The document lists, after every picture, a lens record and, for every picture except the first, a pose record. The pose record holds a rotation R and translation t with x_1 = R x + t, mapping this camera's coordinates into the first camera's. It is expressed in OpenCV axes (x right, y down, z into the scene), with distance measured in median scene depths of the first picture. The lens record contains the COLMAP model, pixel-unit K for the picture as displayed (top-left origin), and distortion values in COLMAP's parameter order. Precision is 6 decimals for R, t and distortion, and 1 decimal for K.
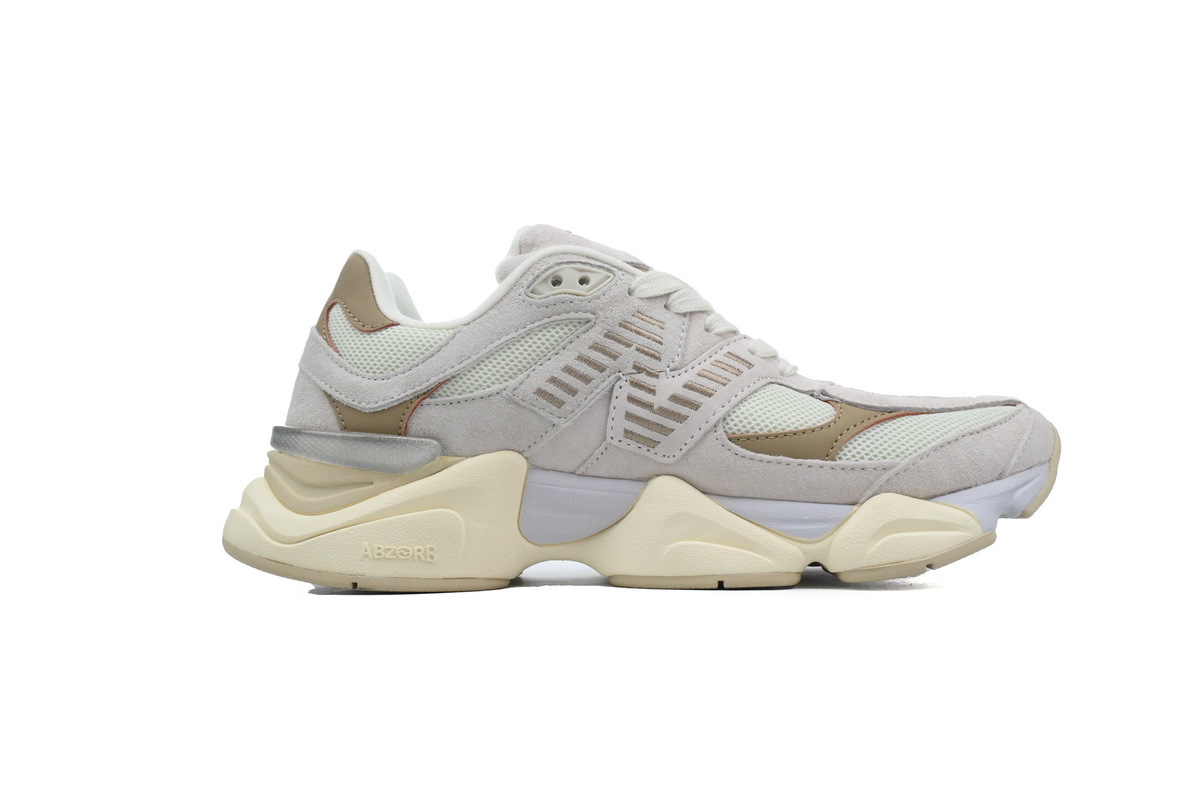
lens RADIAL K [[1212.5, 0, 600.0], [0, 1212.5, 400.0], [0, 0, 1]] dist [-0.009733, -0.002885]
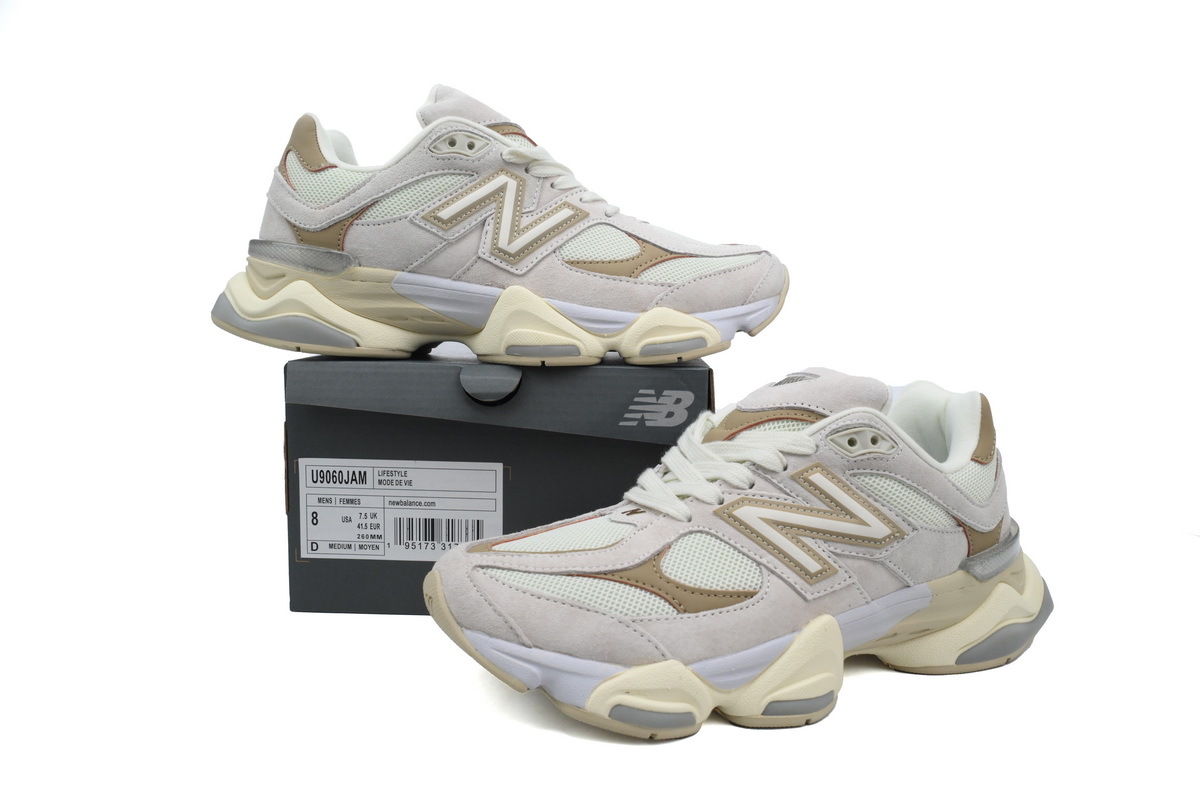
lens RADIAL K [[924.2, 0, 600.0], [0, 924.2, 400.0], [0, 0, 1]] dist [0.004368, 0.001979]
pose [[0.992047, 0.058925, 0.111226, 0.035100], [-0.078637, 0.980124, 0.182137, -0.013867], [-0.098282, -0.189435, 0.976962, -0.144579]]
